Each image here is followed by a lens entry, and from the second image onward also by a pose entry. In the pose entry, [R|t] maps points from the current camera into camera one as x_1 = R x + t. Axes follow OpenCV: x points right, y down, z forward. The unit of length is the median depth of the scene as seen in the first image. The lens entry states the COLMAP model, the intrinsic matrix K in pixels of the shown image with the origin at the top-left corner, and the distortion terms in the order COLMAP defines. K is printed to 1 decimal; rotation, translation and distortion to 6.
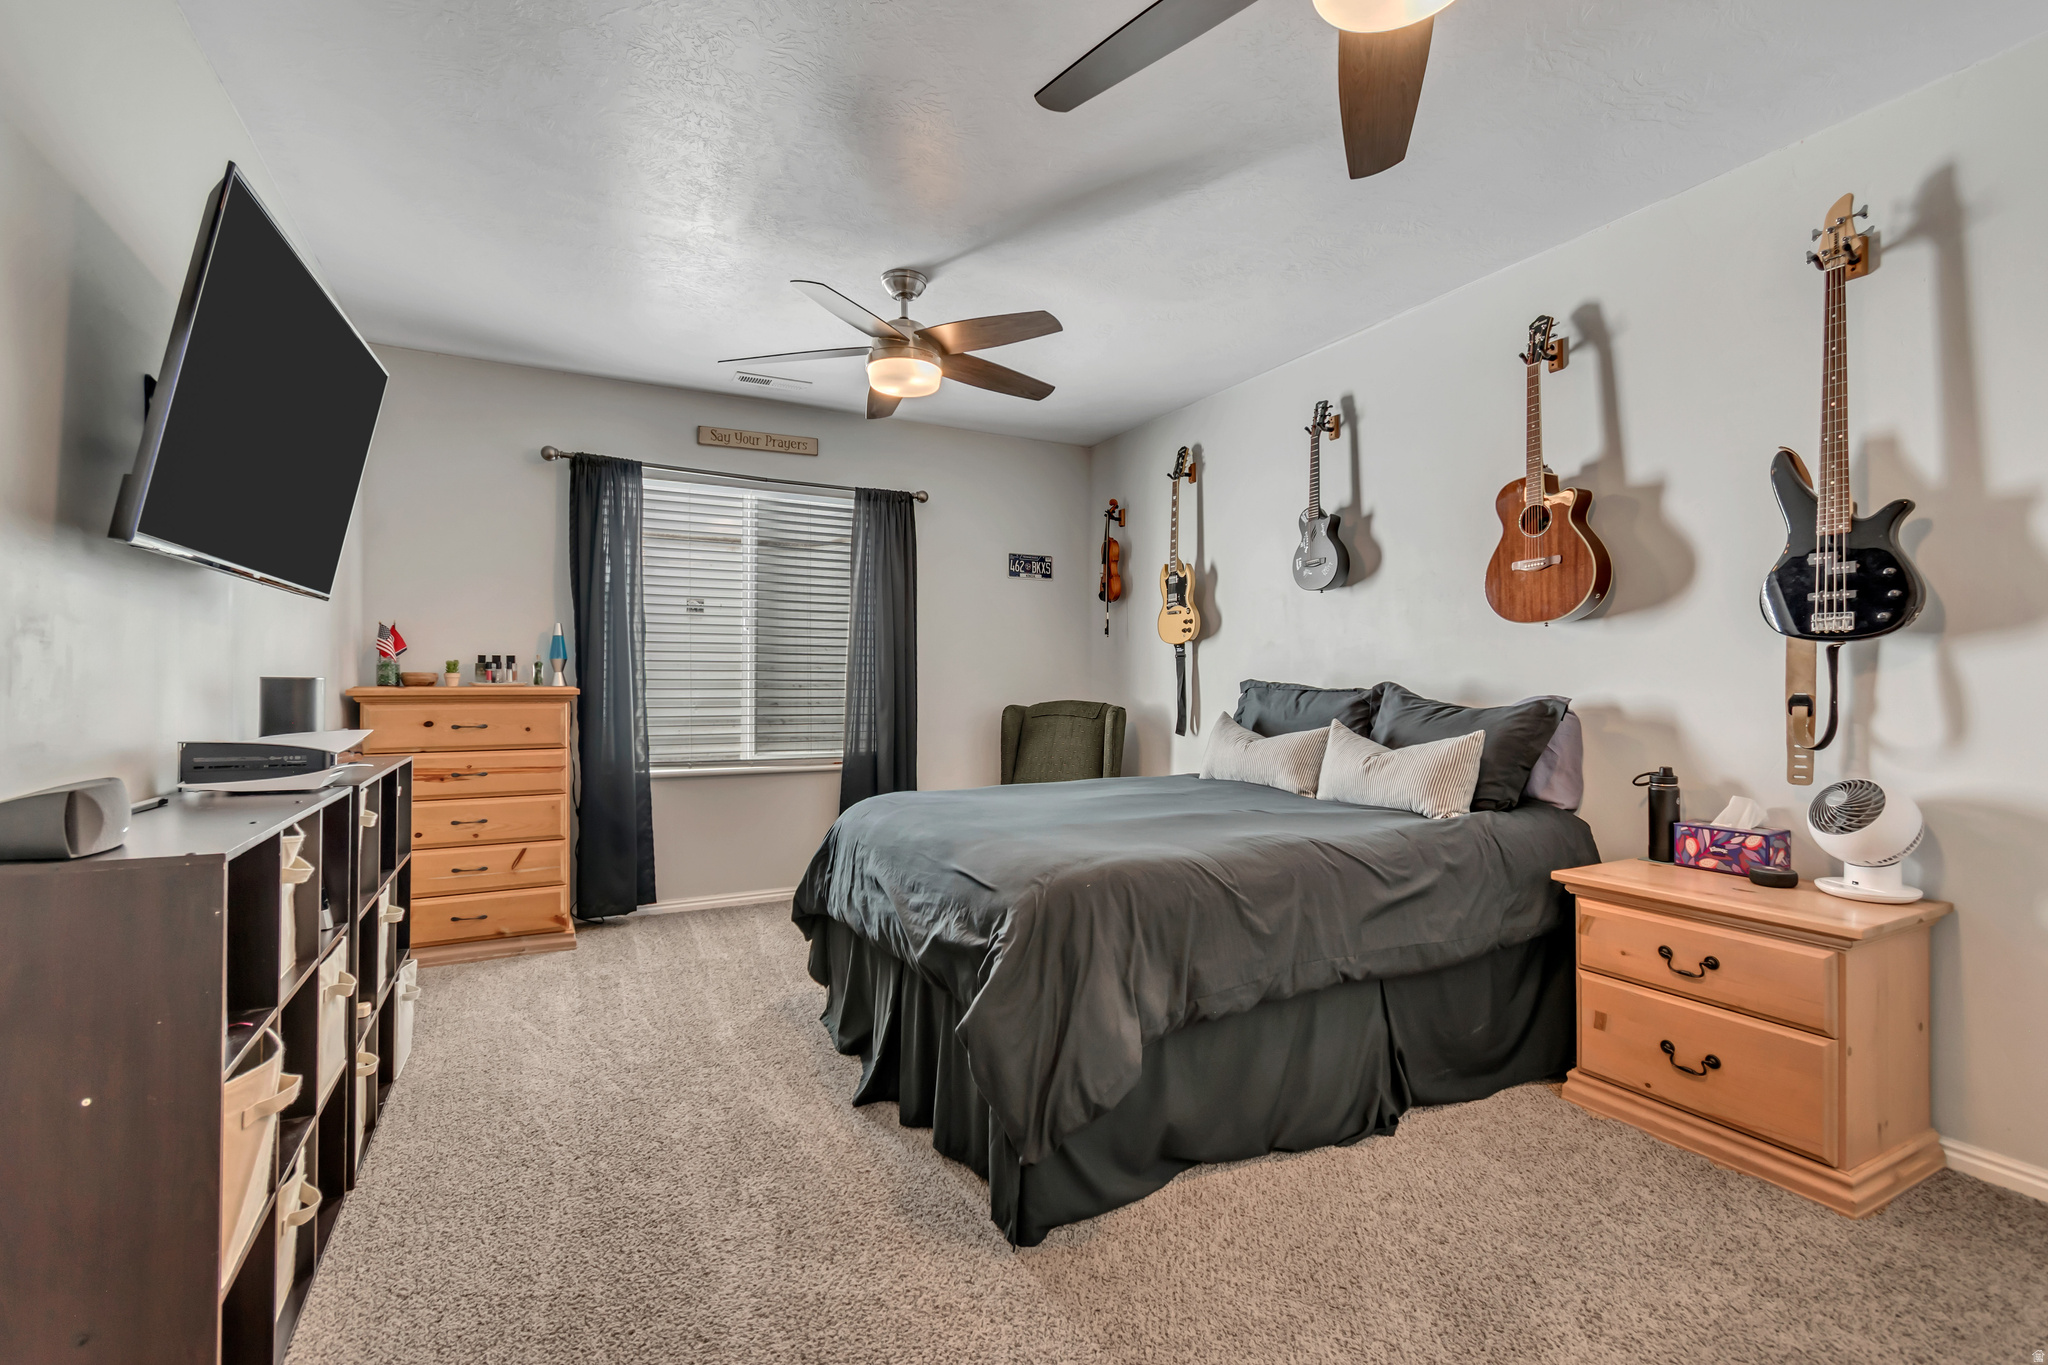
lens RADIAL K [[919.5, 0, 1024.4], [0, 919.5, 680.5], [0, 0, 1]] dist [0.004511, -0.003387]
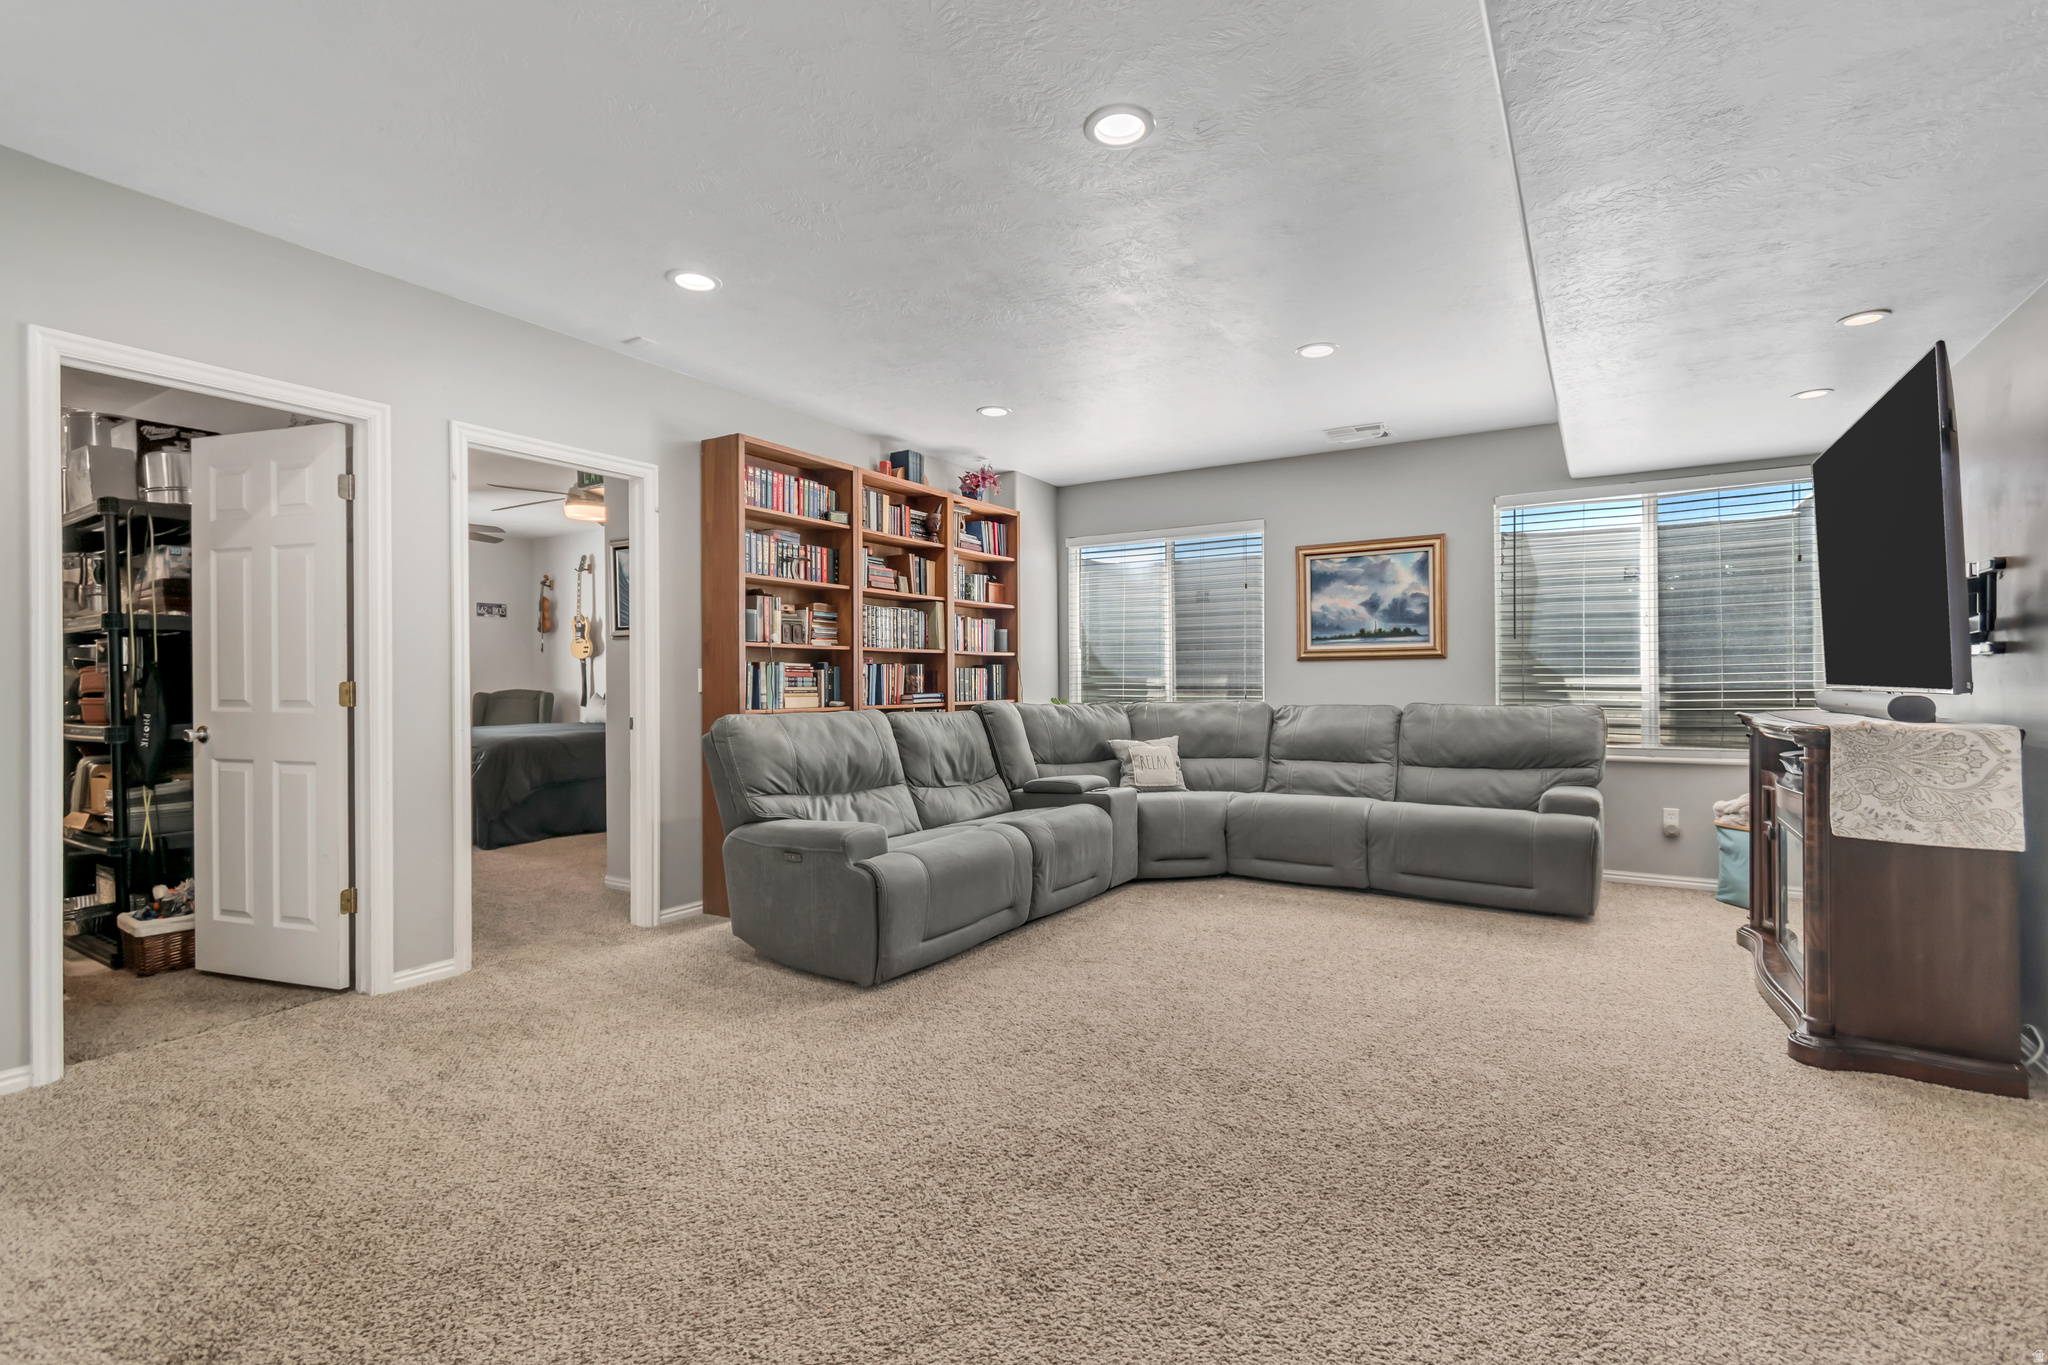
lens RADIAL K [[919.5, 0, 1015.1], [0, 919.5, 680.6], [0, 0, 1]] dist [0.004511, -0.003387]
pose [[0.866432, -0.005680, 0.499263, -0.006558], [0.001669, 0.999963, 0.008480, -0.009002], [-0.499293, -0.006514, 0.866409, -1.086275]]
